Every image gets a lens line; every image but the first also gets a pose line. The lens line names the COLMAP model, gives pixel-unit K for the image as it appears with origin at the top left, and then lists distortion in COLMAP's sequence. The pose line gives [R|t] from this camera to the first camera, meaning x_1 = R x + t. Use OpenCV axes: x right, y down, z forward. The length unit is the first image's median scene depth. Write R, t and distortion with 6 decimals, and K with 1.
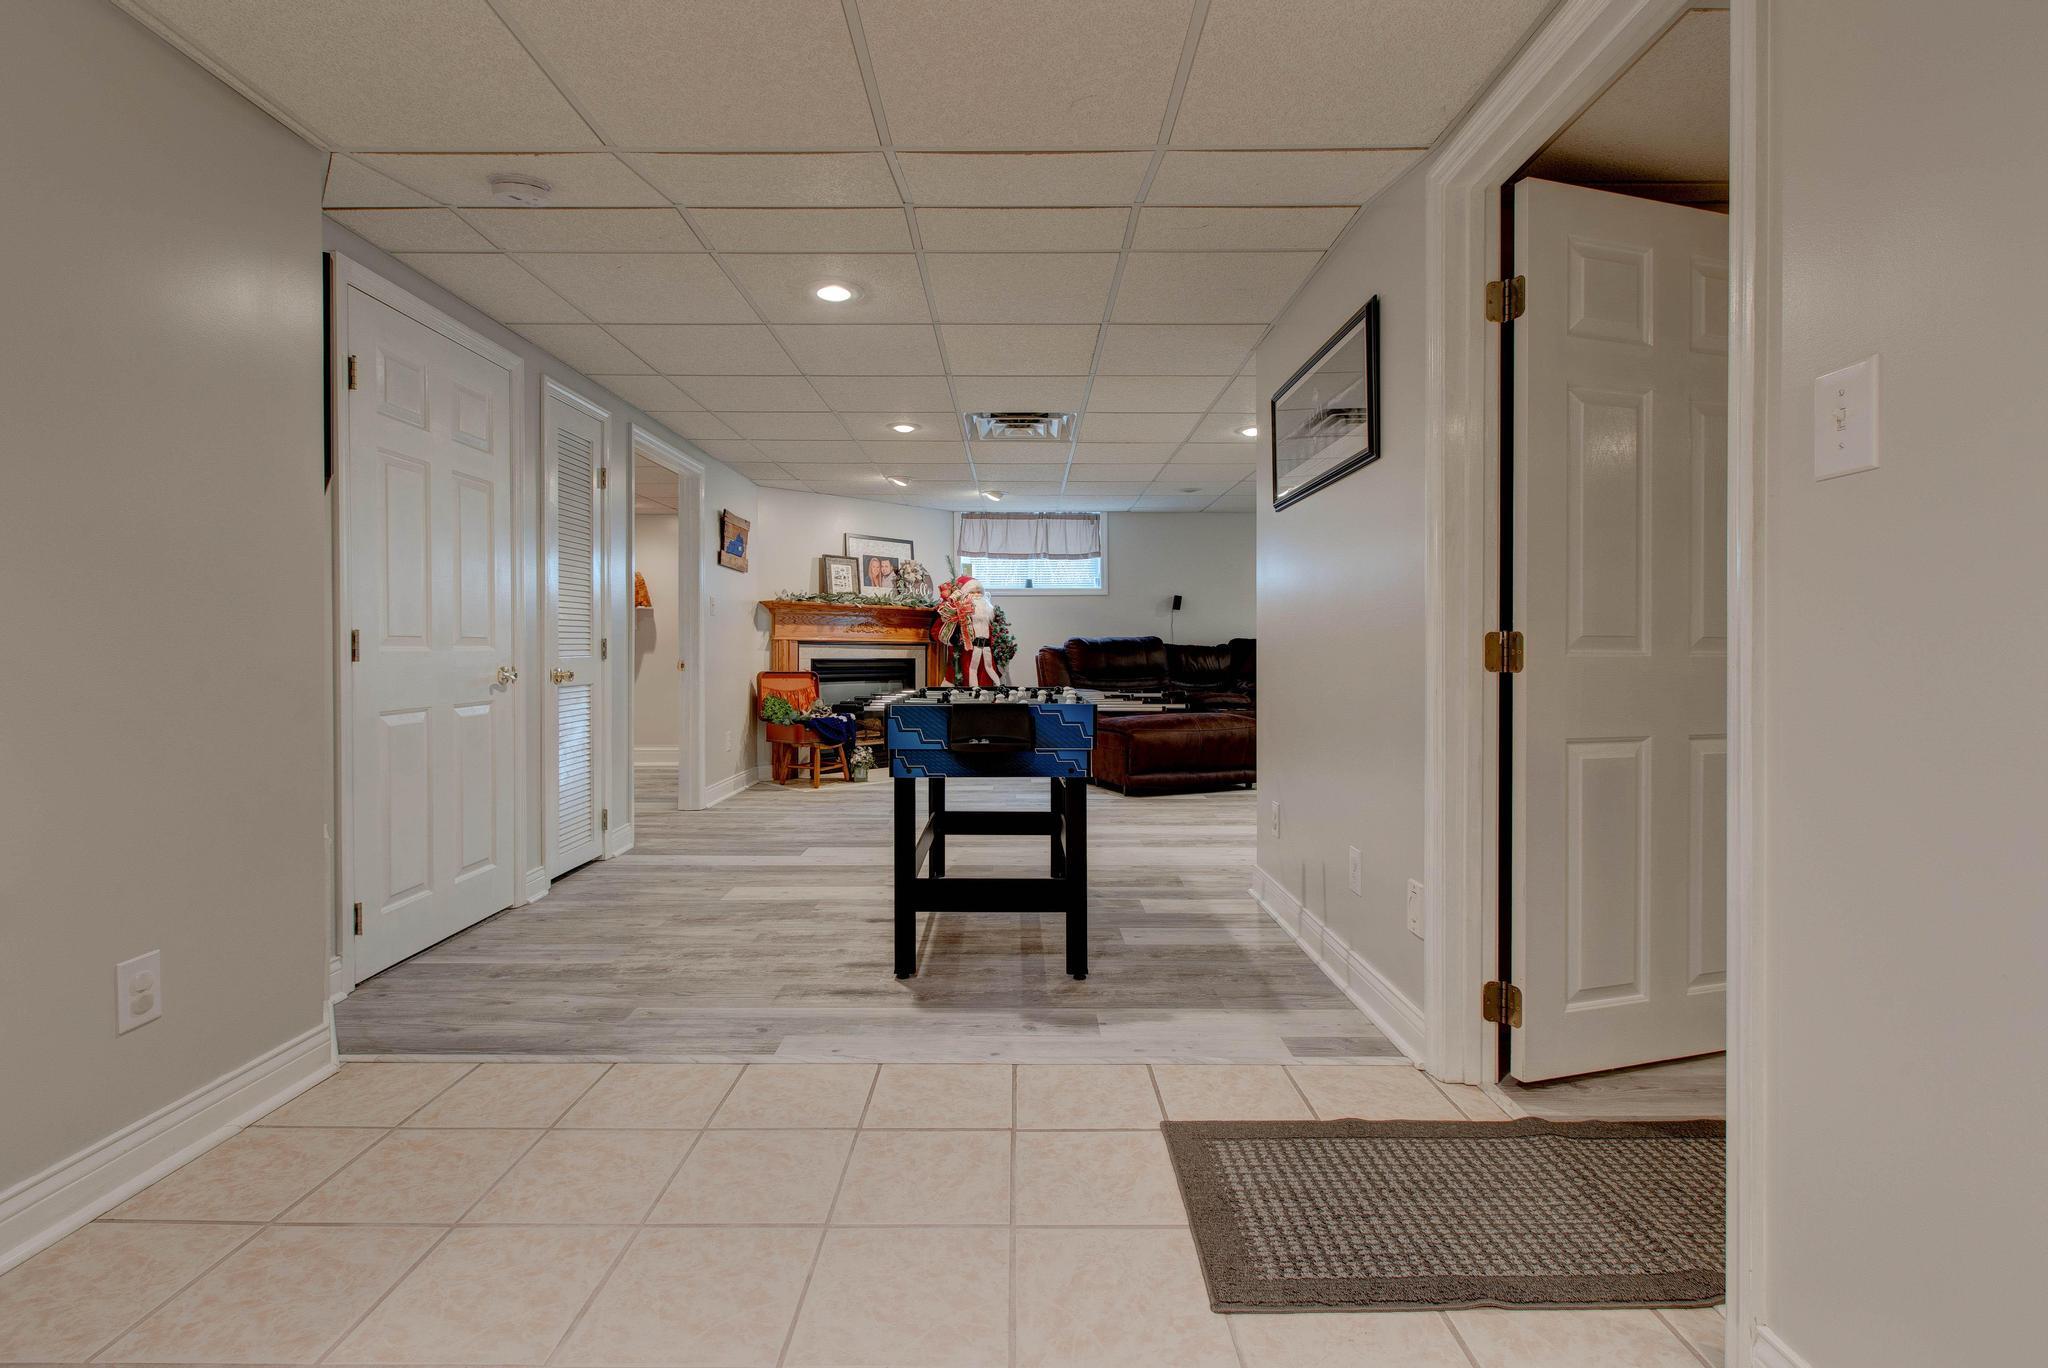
lens RADIAL K [[933.3, 0, 1025.5], [0, 933.3, 674.1], [0, 0, 1]] dist [0.000471, -0.000021]
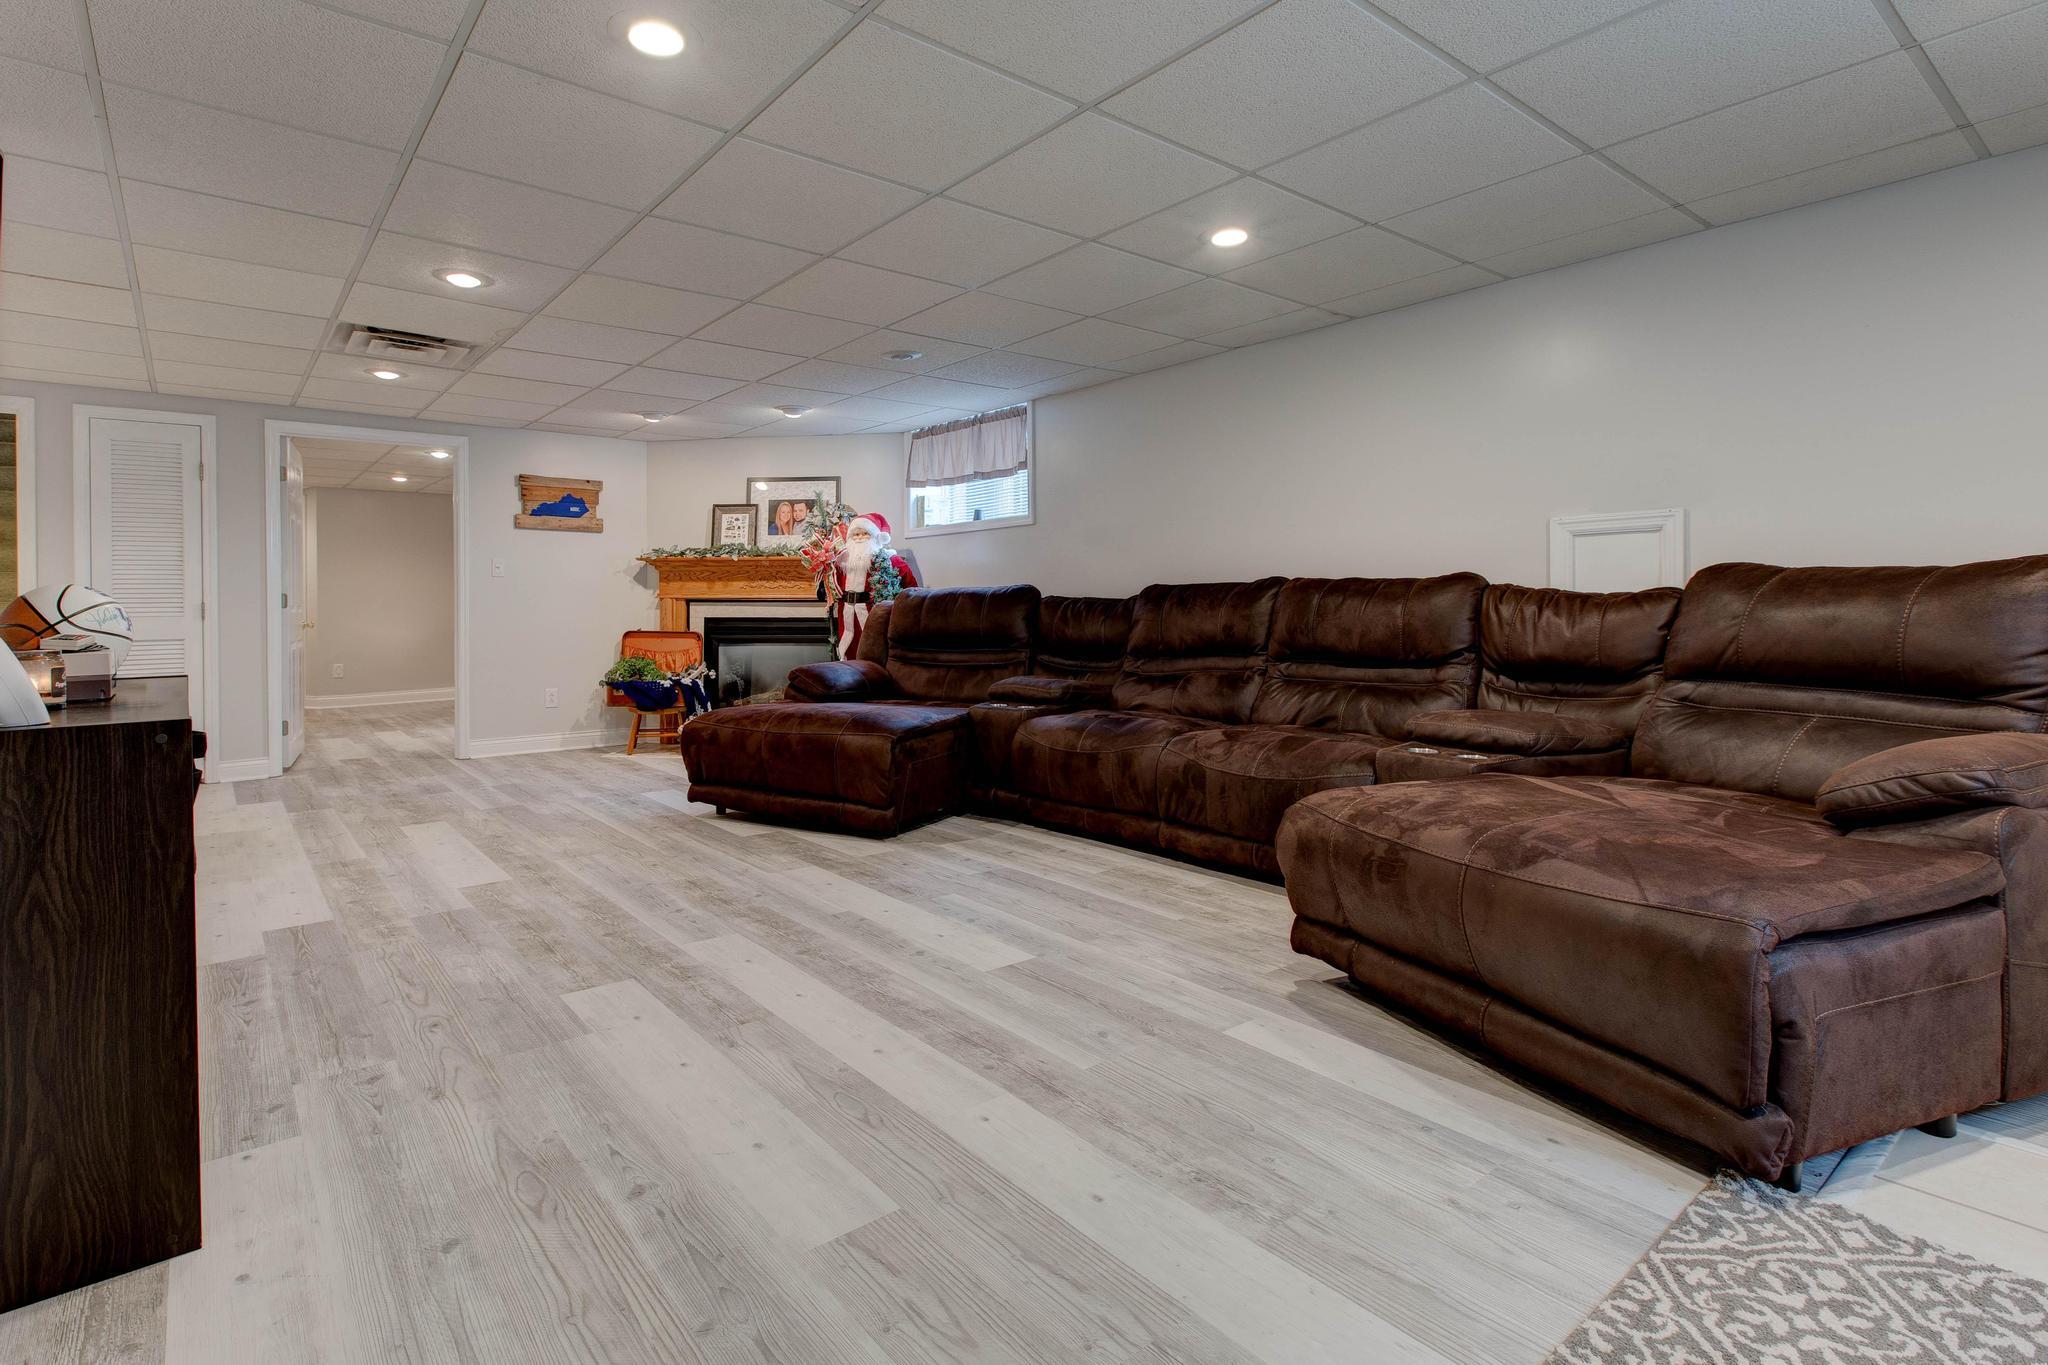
lens RADIAL K [[992.3, 0, 1008.2], [0, 992.3, 620.7], [0, 0, 1]] dist [-0.000222, 0.000000]
pose [[0.622683, 0.008176, -0.782431, 0.695314], [-0.007651, 0.999961, 0.004360, -0.019233], [0.782437, 0.003271, 0.622722, 0.586339]]
